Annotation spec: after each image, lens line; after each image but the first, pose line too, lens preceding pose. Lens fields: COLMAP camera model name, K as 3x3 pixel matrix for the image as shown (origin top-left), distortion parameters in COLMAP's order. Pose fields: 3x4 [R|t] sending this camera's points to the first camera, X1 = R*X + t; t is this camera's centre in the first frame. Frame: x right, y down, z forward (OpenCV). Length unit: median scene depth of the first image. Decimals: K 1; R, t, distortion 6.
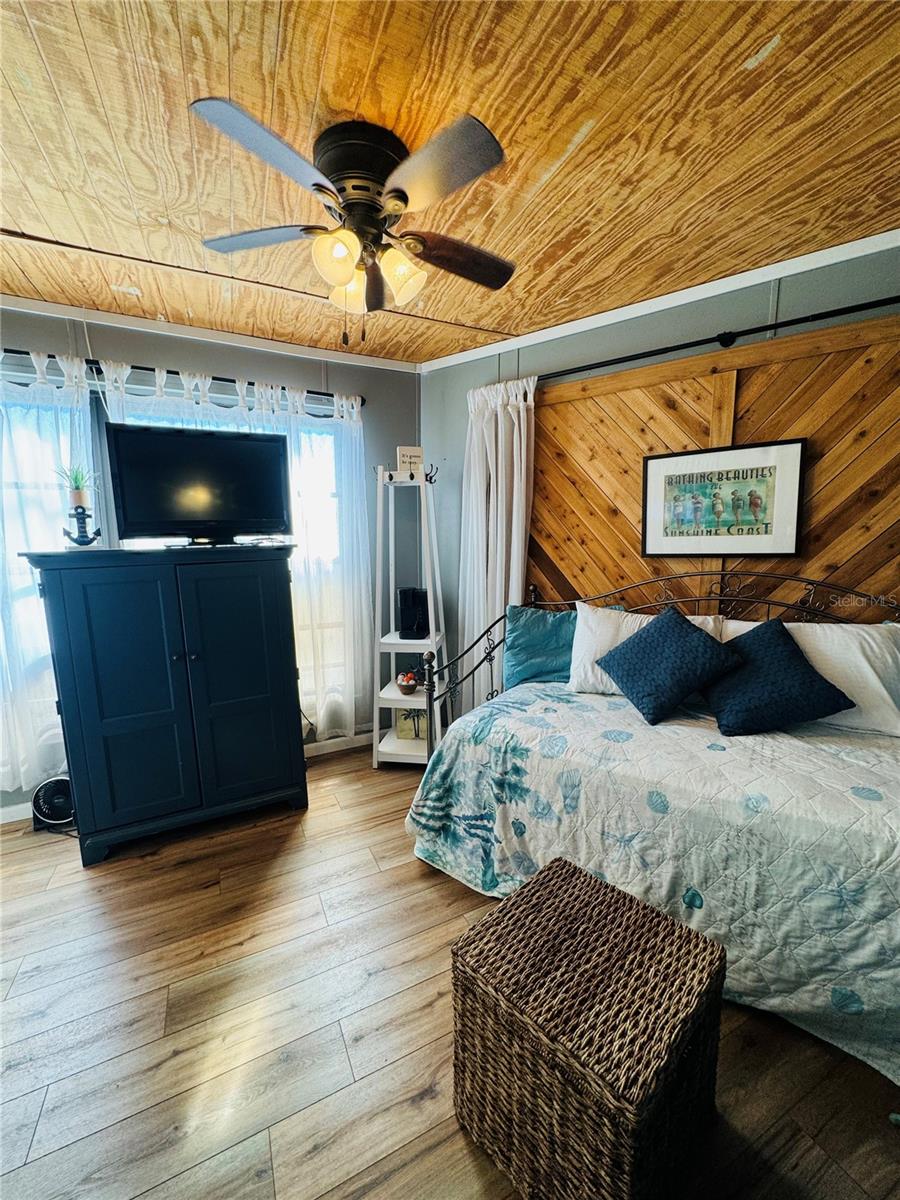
lens RADIAL K [[481.0, 0, 451.7], [0, 481.0, 602.6], [0, 0, 1]] dist [-0.002831, 0.000309]
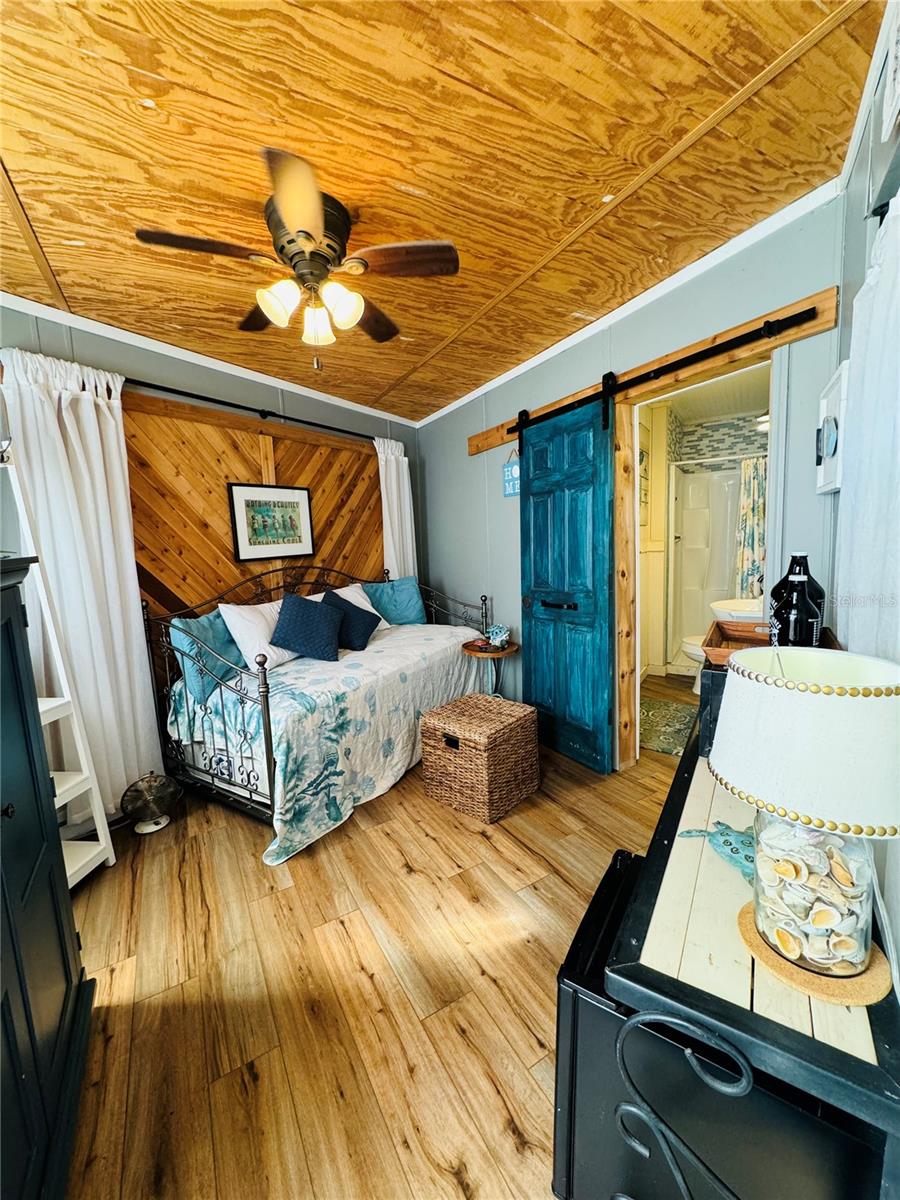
lens RADIAL K [[481.0, 0, 447.6], [0, 481.0, 605.1], [0, 0, 1]] dist [-0.002831, 0.000309]
pose [[-0.078772, -0.119554, 0.989698, -1.014276], [0.175967, 0.975526, 0.131848, -0.060627], [-0.981239, 0.184540, -0.055806, 0.619598]]
